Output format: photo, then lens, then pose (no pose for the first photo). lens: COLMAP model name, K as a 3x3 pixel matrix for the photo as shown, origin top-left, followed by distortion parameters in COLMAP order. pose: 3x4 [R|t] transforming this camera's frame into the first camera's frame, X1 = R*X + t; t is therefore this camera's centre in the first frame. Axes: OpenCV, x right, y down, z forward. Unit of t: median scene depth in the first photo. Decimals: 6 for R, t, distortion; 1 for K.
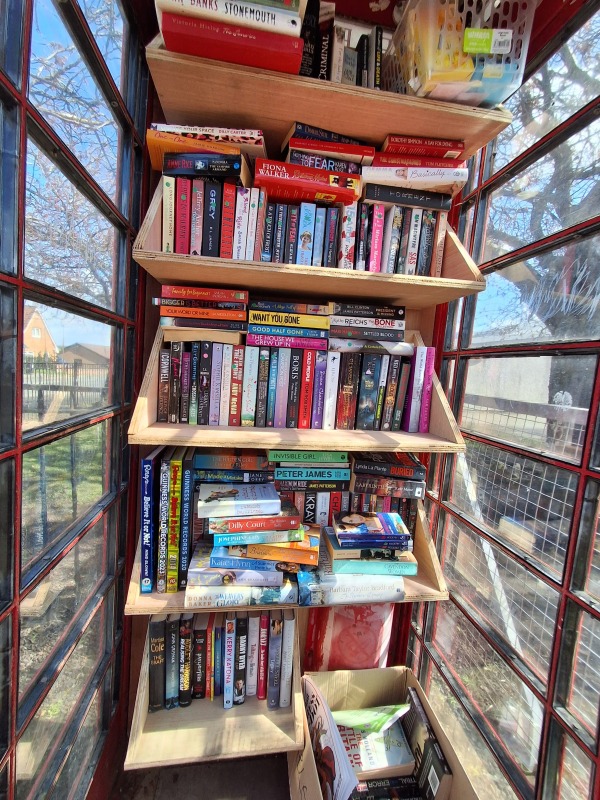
lens RADIAL K [[374.6, 0, 295.9], [0, 374.6, 400.4], [0, 0, 1]] dist [-0.001824, -0.000007]
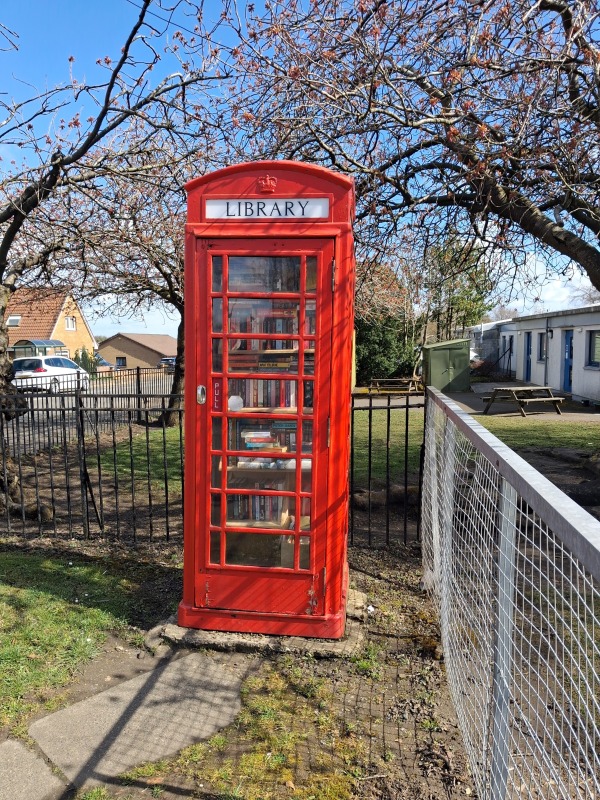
lens RADIAL K [[628.4, 0, 298.5], [0, 628.4, 407.4], [0, 0, 1]] dist [0.005676, 0.001192]
pose [[0.968473, -0.029755, -0.247337, 1.175868], [0.028634, 0.999557, -0.008127, 0.115438], [0.247469, 0.000789, 0.968896, -3.073901]]
